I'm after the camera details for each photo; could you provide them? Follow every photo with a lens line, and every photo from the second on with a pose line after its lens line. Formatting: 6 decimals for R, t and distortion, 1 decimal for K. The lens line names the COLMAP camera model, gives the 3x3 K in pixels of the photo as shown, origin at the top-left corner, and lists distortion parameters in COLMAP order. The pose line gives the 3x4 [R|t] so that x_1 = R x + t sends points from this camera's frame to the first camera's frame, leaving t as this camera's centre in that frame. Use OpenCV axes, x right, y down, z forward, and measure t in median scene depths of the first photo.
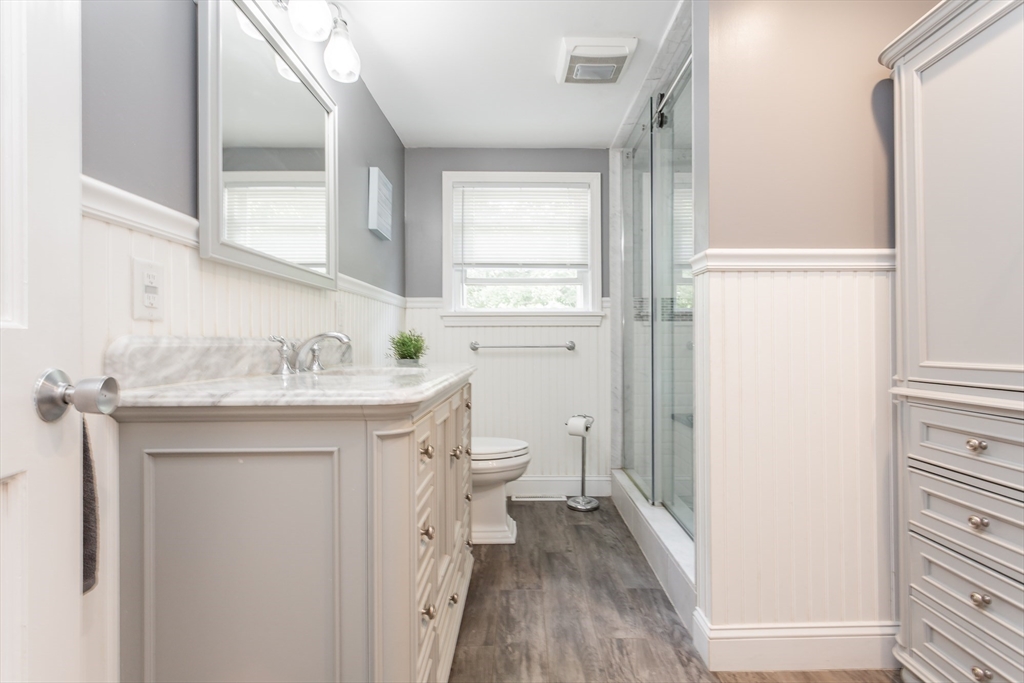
lens RADIAL K [[487.0, 0, 529.9], [0, 487.0, 343.9], [0, 0, 1]] dist [-0.000463, 0.000963]
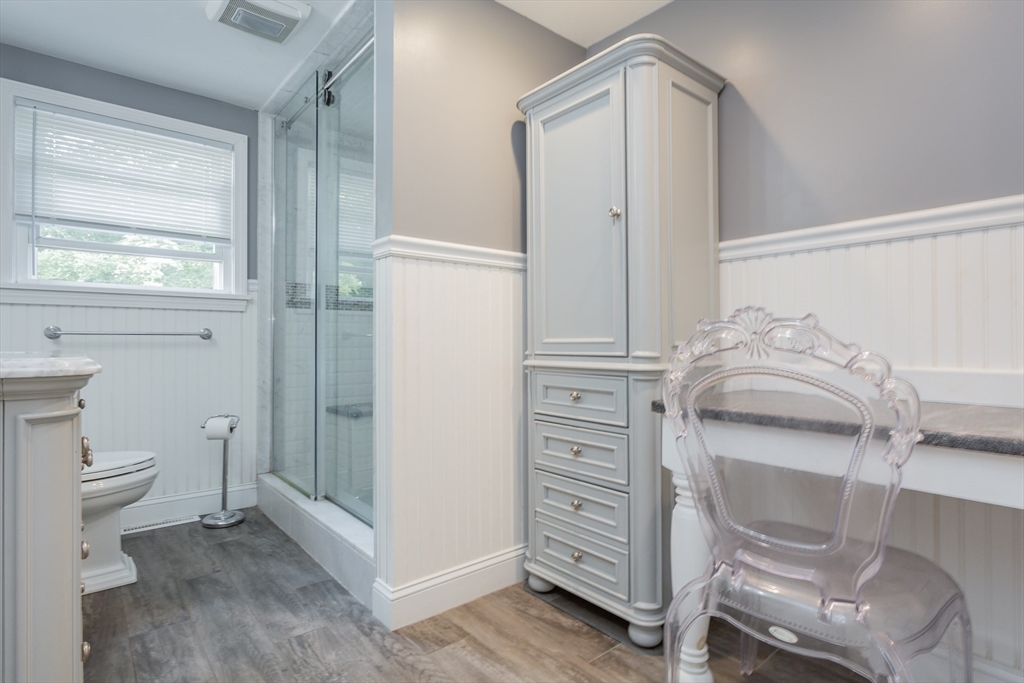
lens RADIAL K [[524.1, 0, 513.1], [0, 524.1, 345.4], [0, 0, 1]] dist [-0.003534, -0.000551]
pose [[0.776295, 0.000153, 0.630370, -0.112612], [-0.000730, 1.000000, 0.000656, 0.034099], [-0.630370, -0.000969, 0.776294, -0.044069]]
